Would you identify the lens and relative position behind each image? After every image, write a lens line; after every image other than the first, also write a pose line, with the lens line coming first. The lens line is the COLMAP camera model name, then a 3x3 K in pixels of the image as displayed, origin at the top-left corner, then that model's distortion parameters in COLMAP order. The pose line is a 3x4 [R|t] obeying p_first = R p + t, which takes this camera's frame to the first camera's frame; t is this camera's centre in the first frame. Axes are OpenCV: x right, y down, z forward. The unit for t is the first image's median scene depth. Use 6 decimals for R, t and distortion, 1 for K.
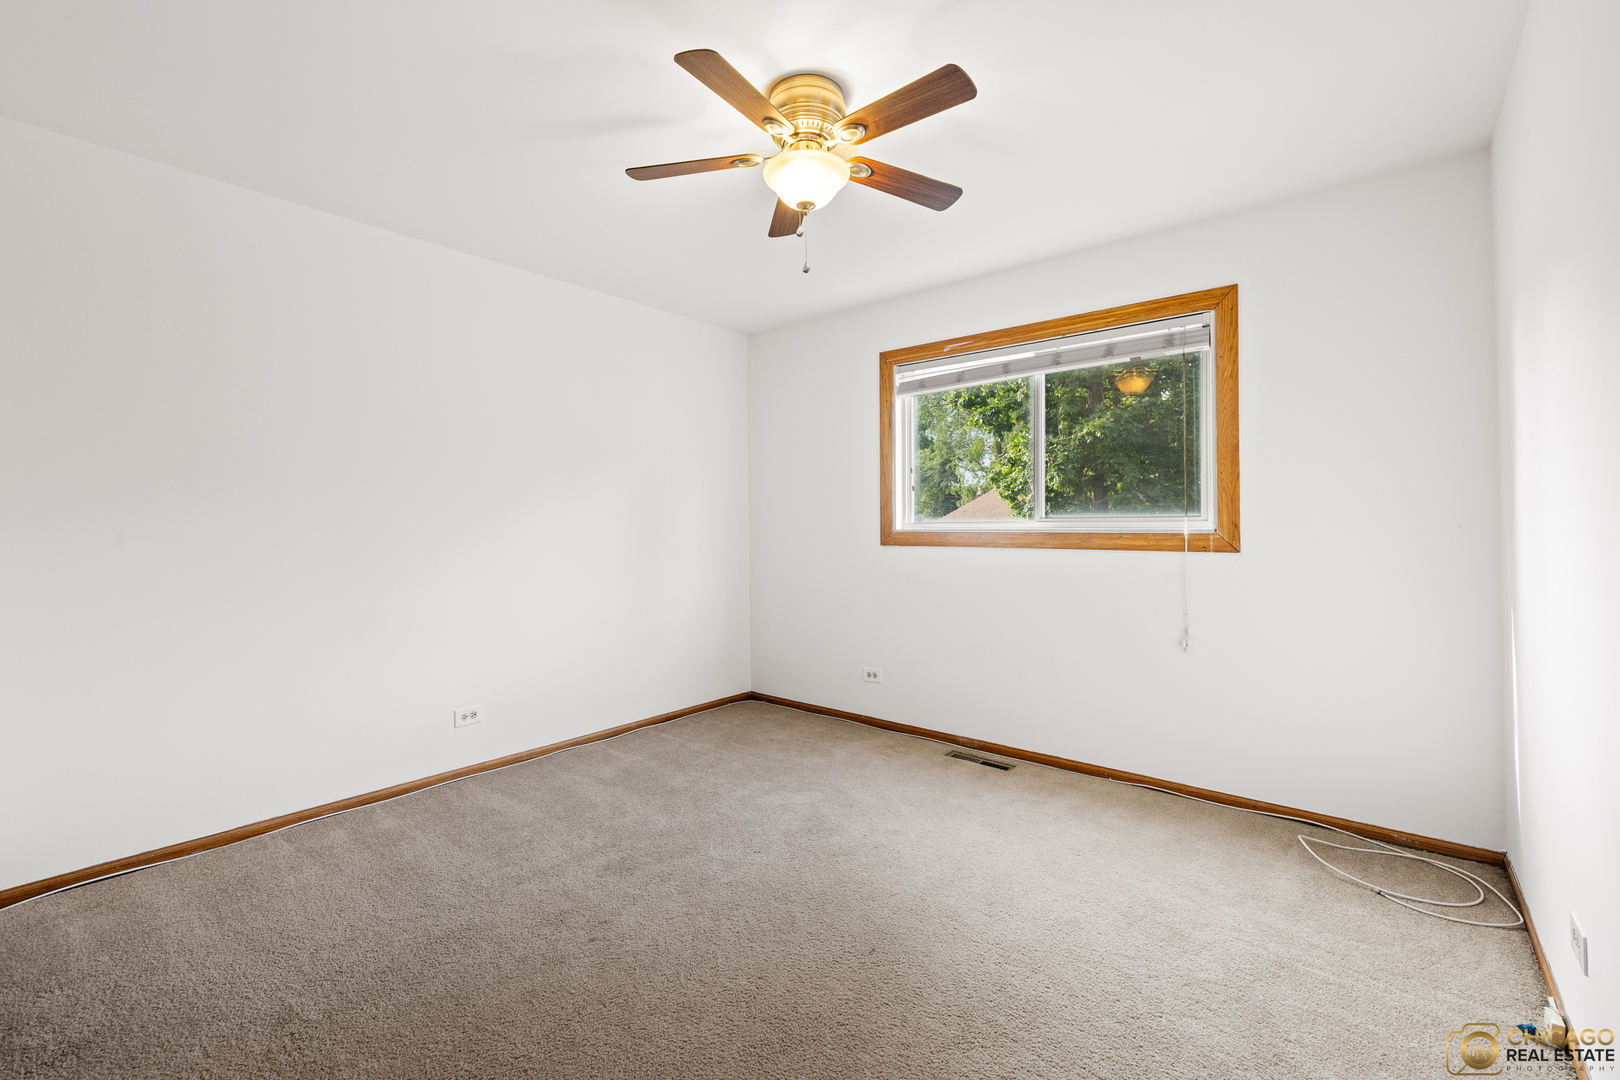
lens RADIAL K [[683.6, 0, 810.5], [0, 683.6, 534.3], [0, 0, 1]] dist [0.000761, 0.000005]
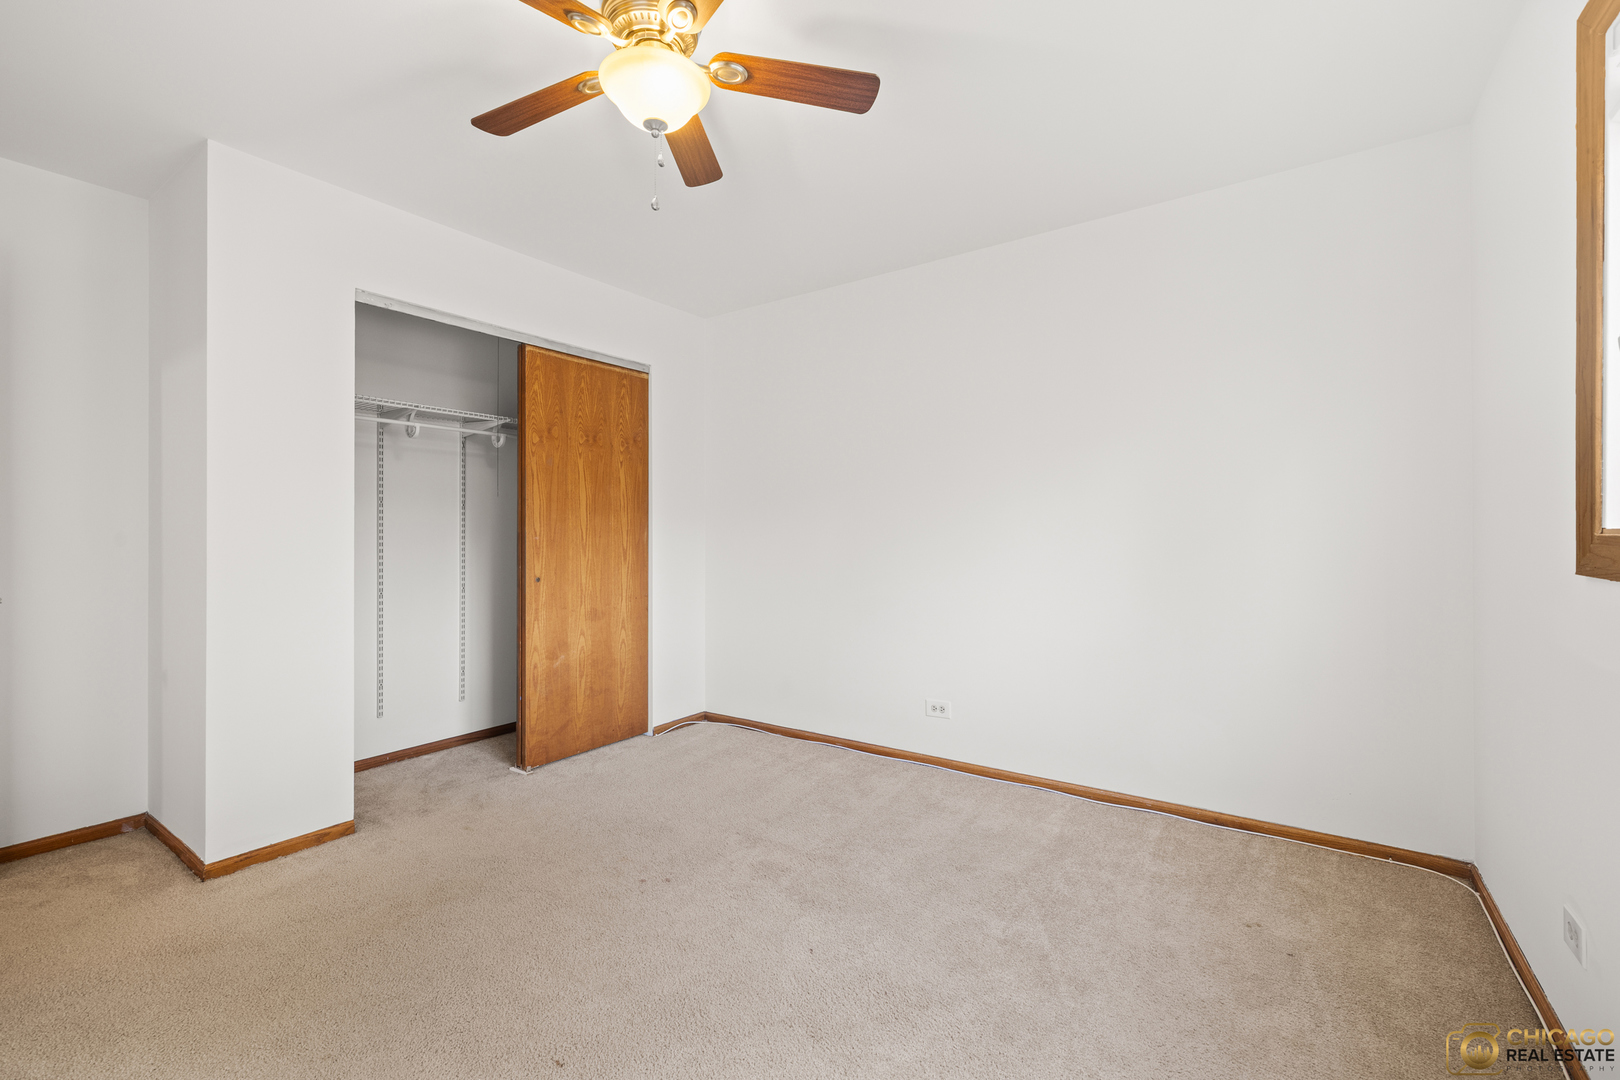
lens RADIAL K [[683.6, 0, 809.6], [0, 683.6, 534.7], [0, 0, 1]] dist [0.000761, 0.000005]
pose [[0.073988, 0.005504, -0.997244, 0.494238], [-0.000983, 0.999985, 0.005446, -0.006742], [0.997259, 0.000578, 0.073993, 0.679045]]
